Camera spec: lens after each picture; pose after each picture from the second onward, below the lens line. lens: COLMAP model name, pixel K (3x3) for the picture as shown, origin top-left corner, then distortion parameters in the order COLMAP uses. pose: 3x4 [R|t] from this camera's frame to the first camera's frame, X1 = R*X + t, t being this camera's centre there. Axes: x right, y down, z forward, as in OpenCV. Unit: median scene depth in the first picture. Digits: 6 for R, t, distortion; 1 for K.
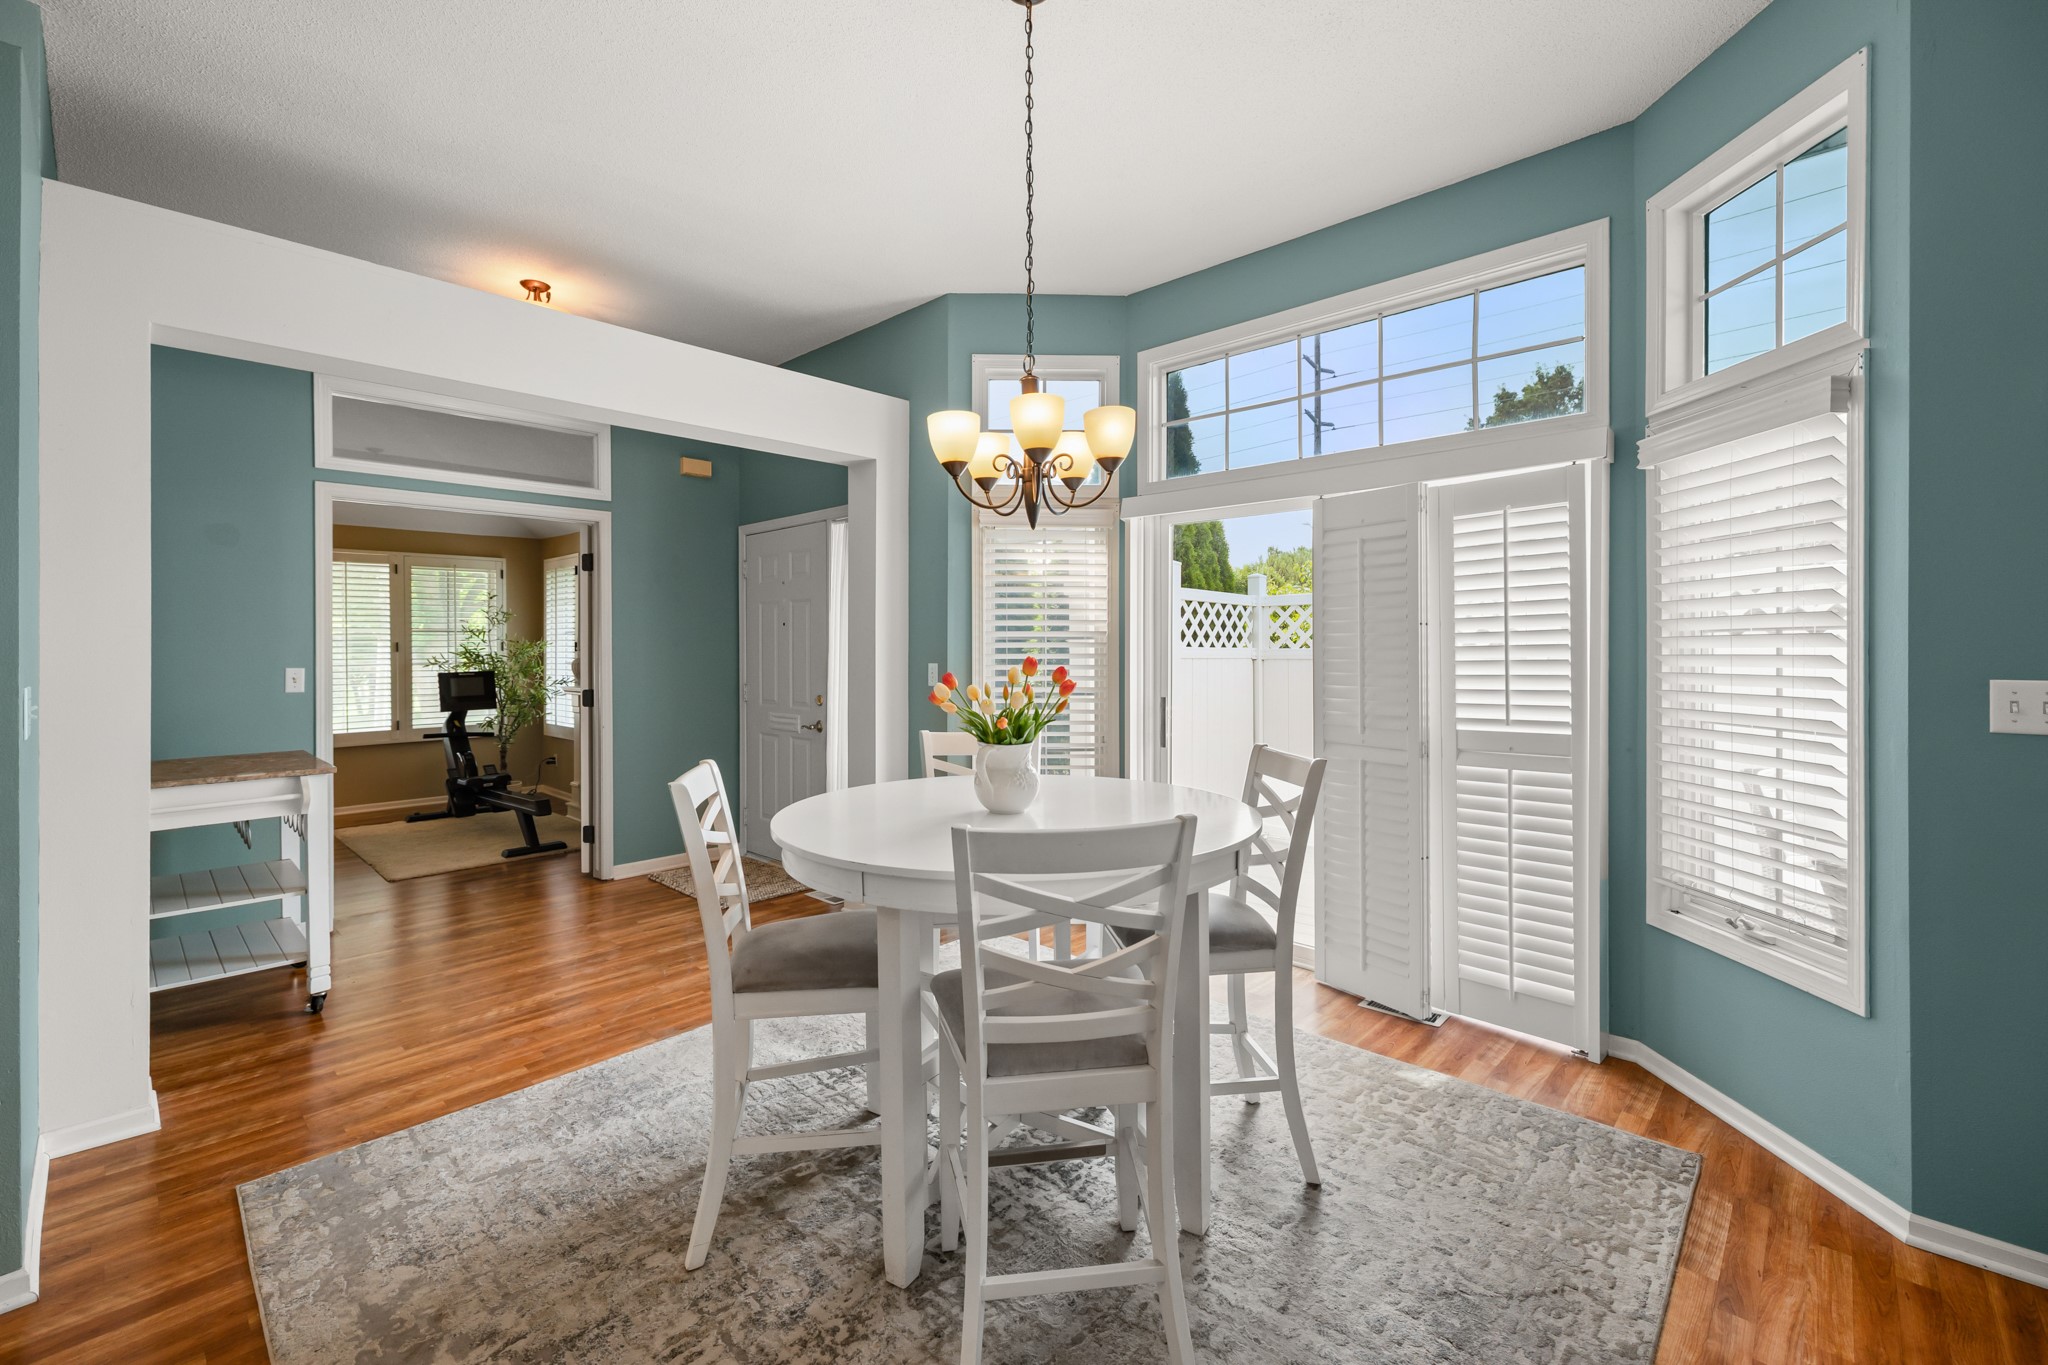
lens RADIAL K [[872.0, 0, 1016.5], [0, 872.0, 649.0], [0, 0, 1]] dist [0.002847, -0.000722]
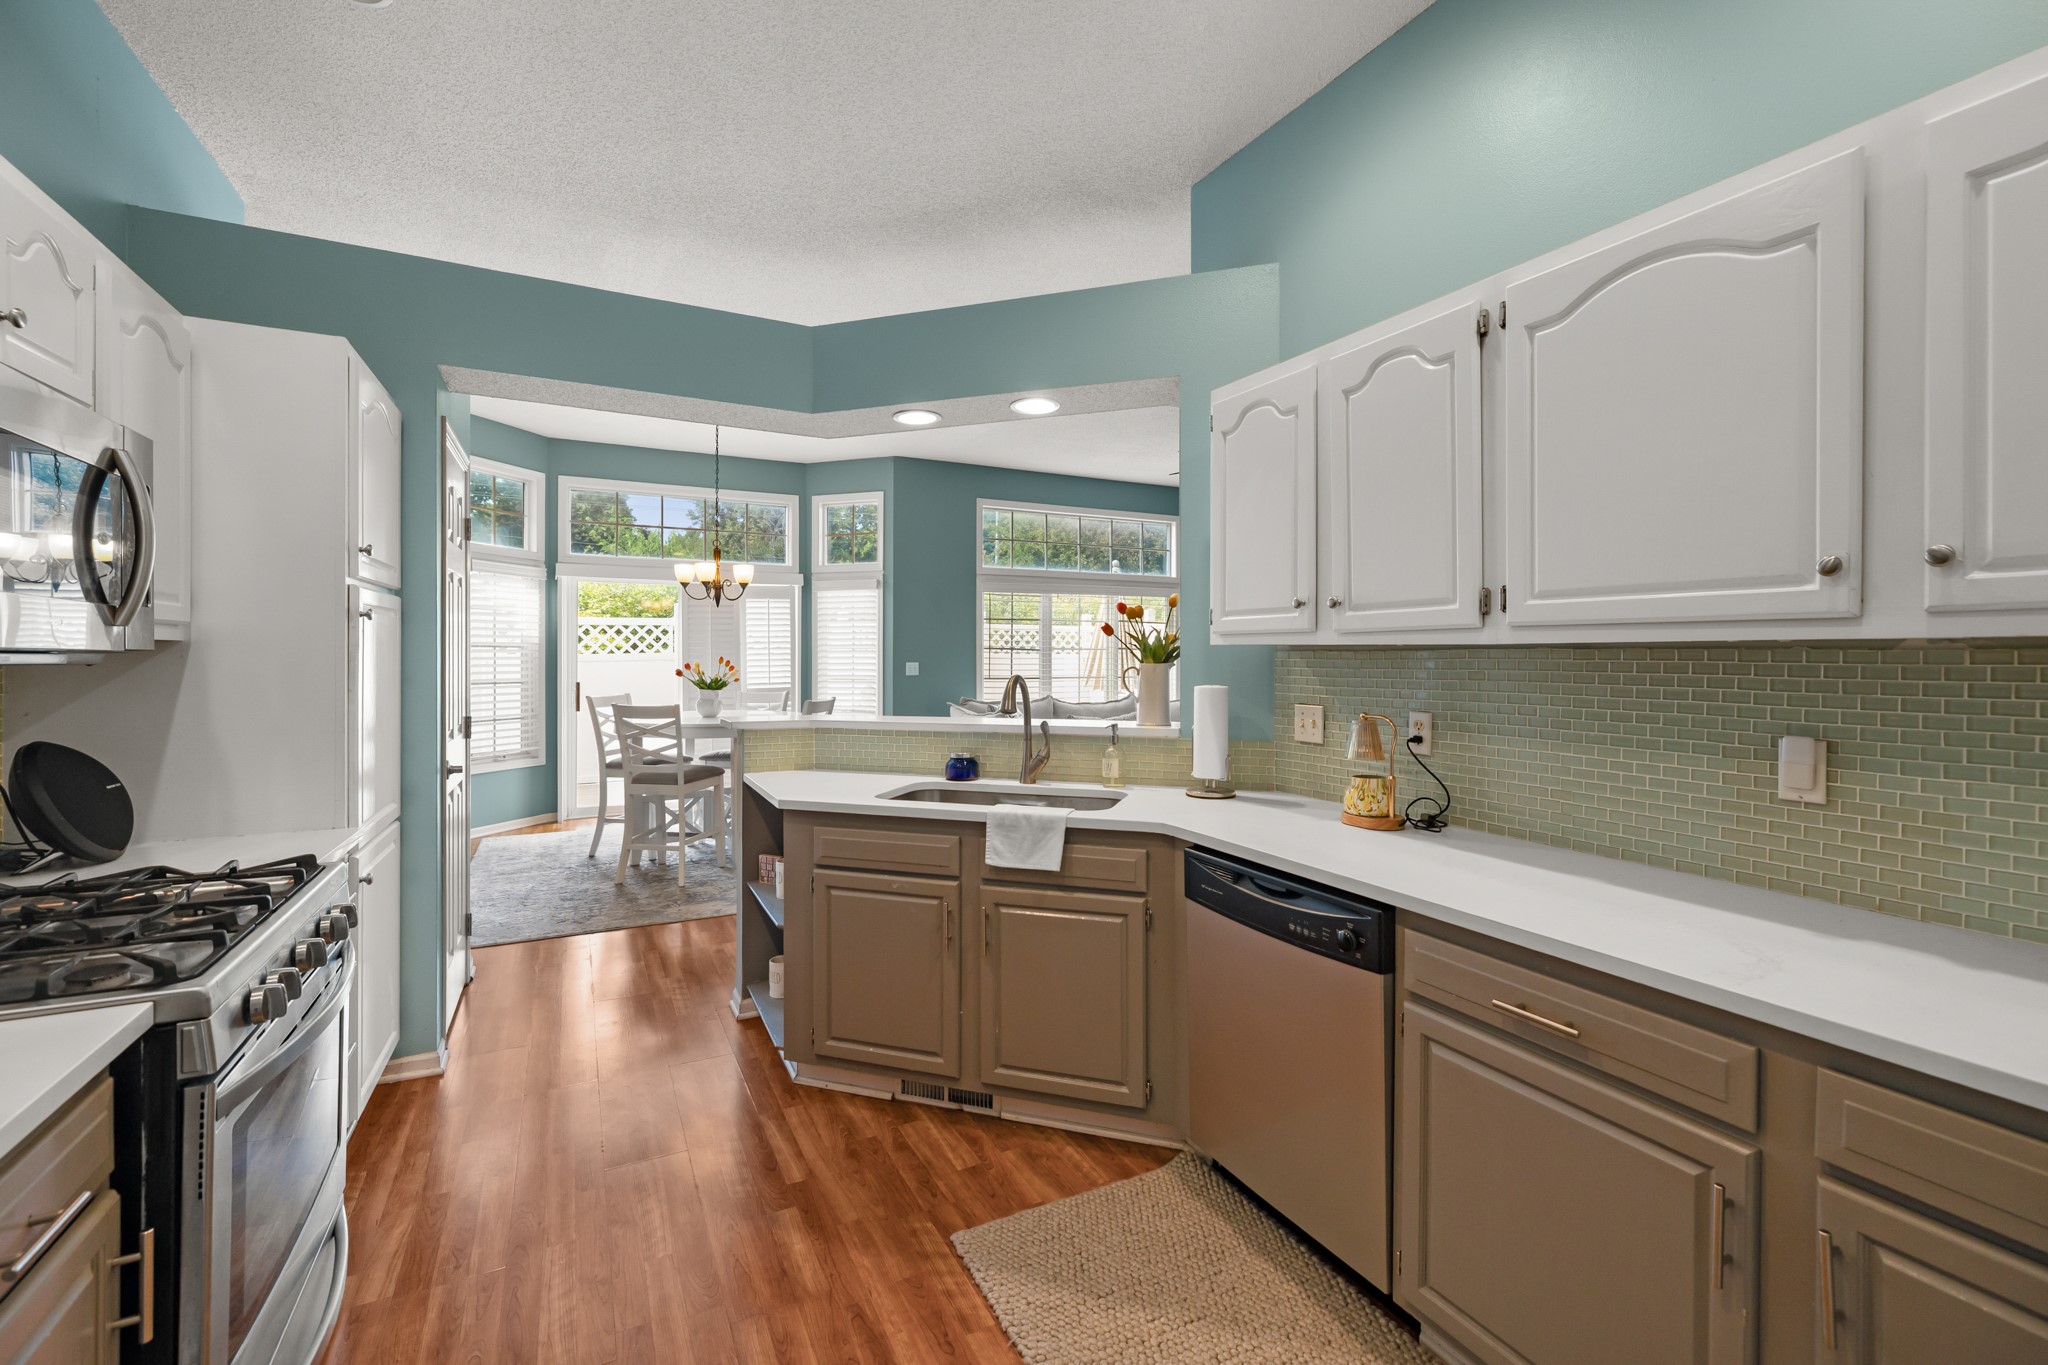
lens RADIAL K [[872.0, 0, 1020.0], [0, 872.0, 666.2], [0, 0, 1]] dist [0.002847, -0.000722]
pose [[0.335072, -0.008691, 0.942153, -1.165708], [-0.000562, 0.999955, 0.009424, 0.006365], [-0.942192, -0.003687, 0.335052, -0.392932]]
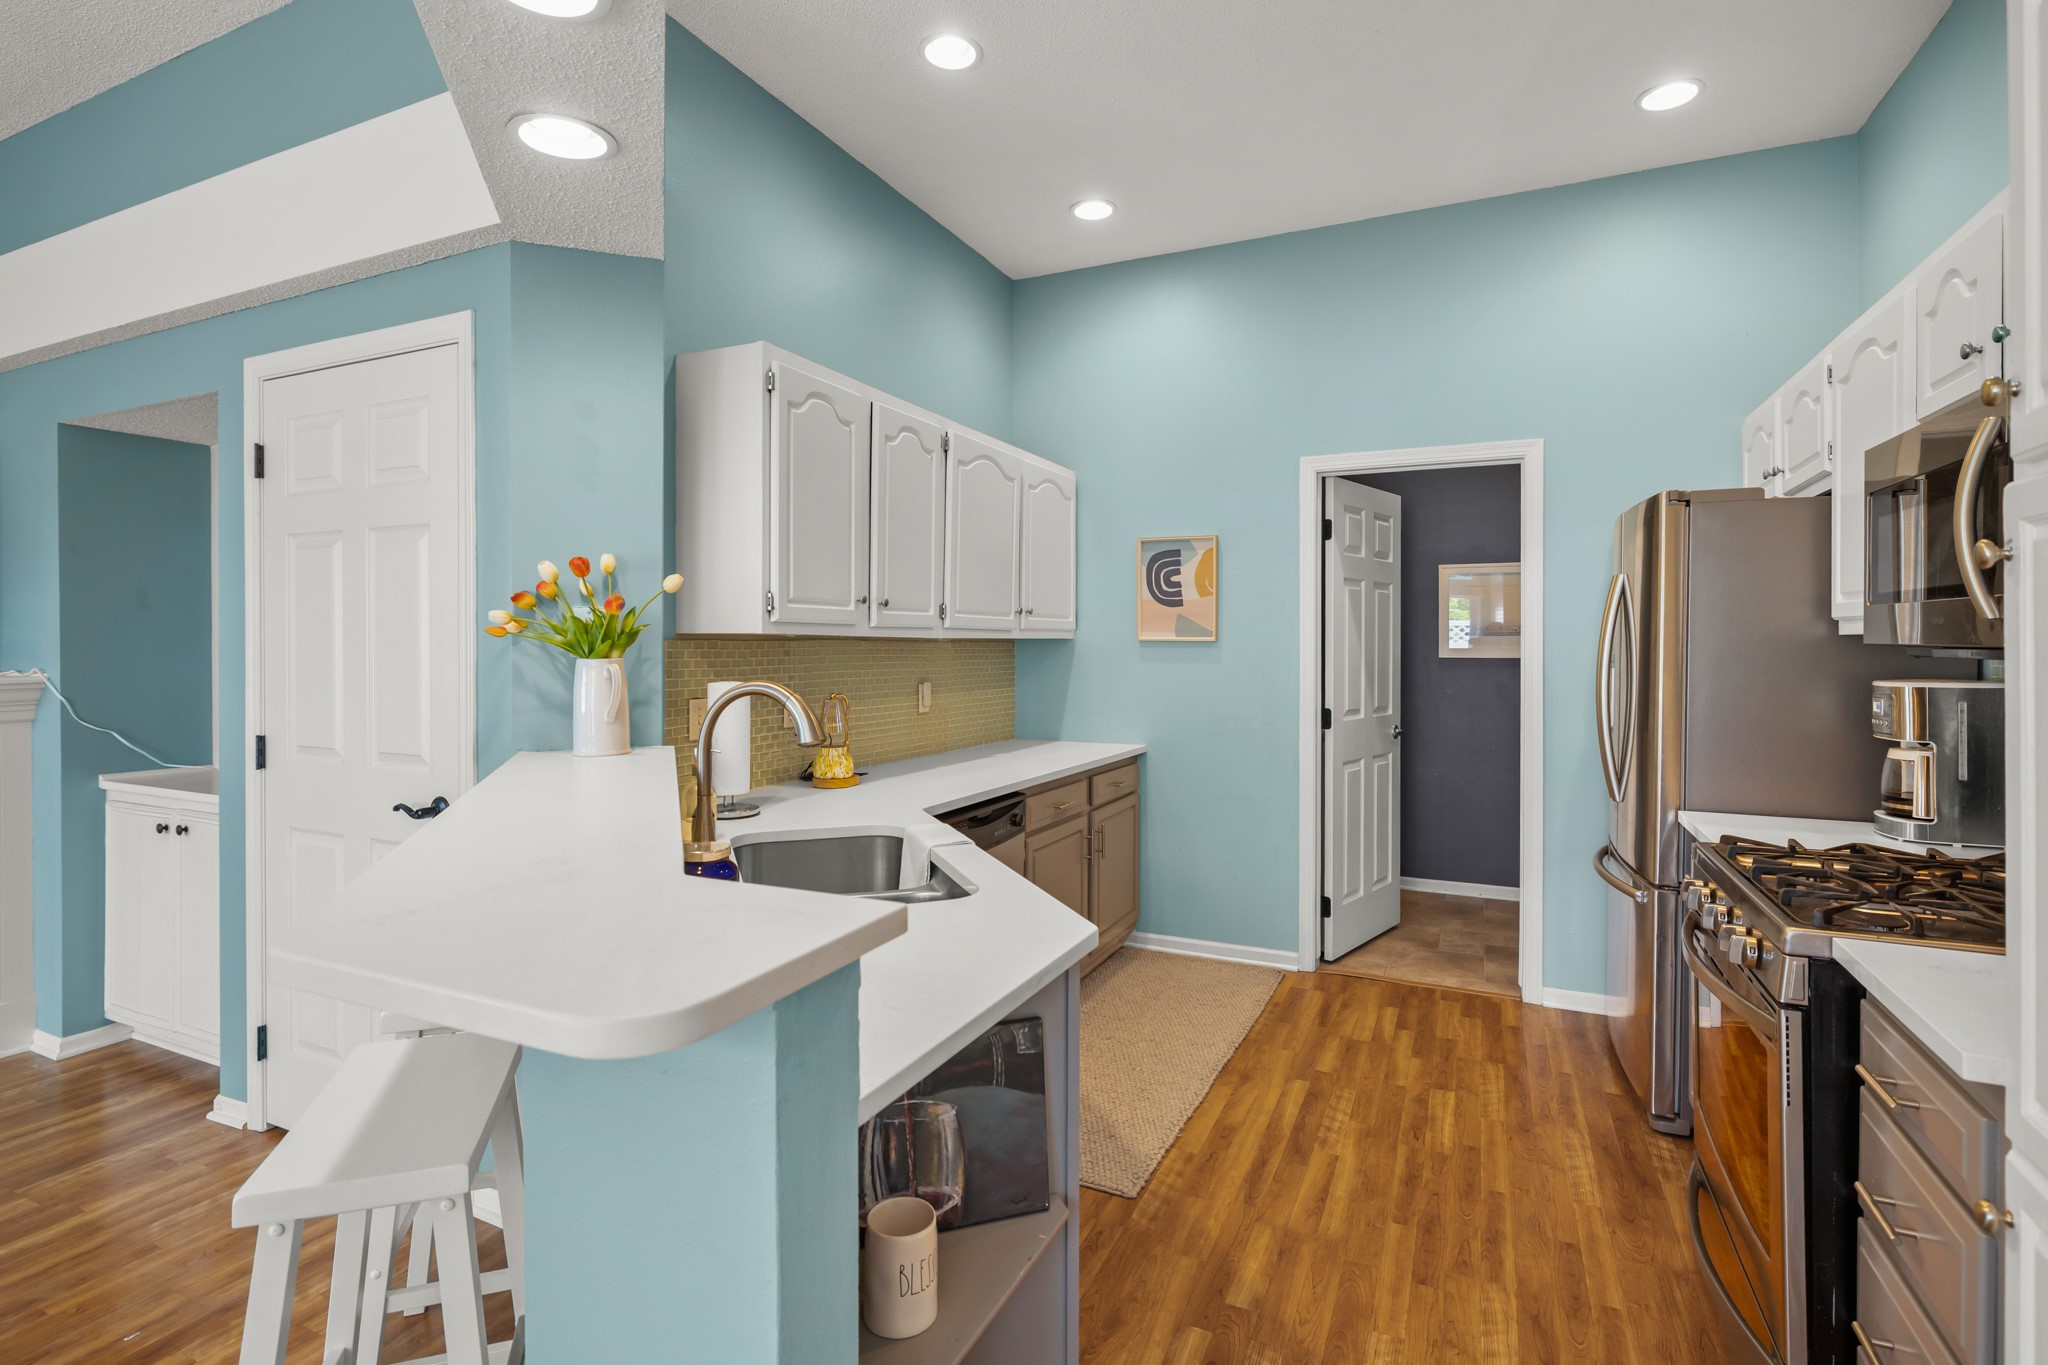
lens RADIAL K [[980.8, 0, 1013.1], [0, 980.8, 653.2], [0, 0, 1]] dist [-0.025982, 0.000359]
pose [[-0.951941, 0.004261, -0.306251, -0.475244], [0.000086, 0.999907, 0.013646, 0.000693], [0.306281, 0.012964, -0.951853, 0.331088]]
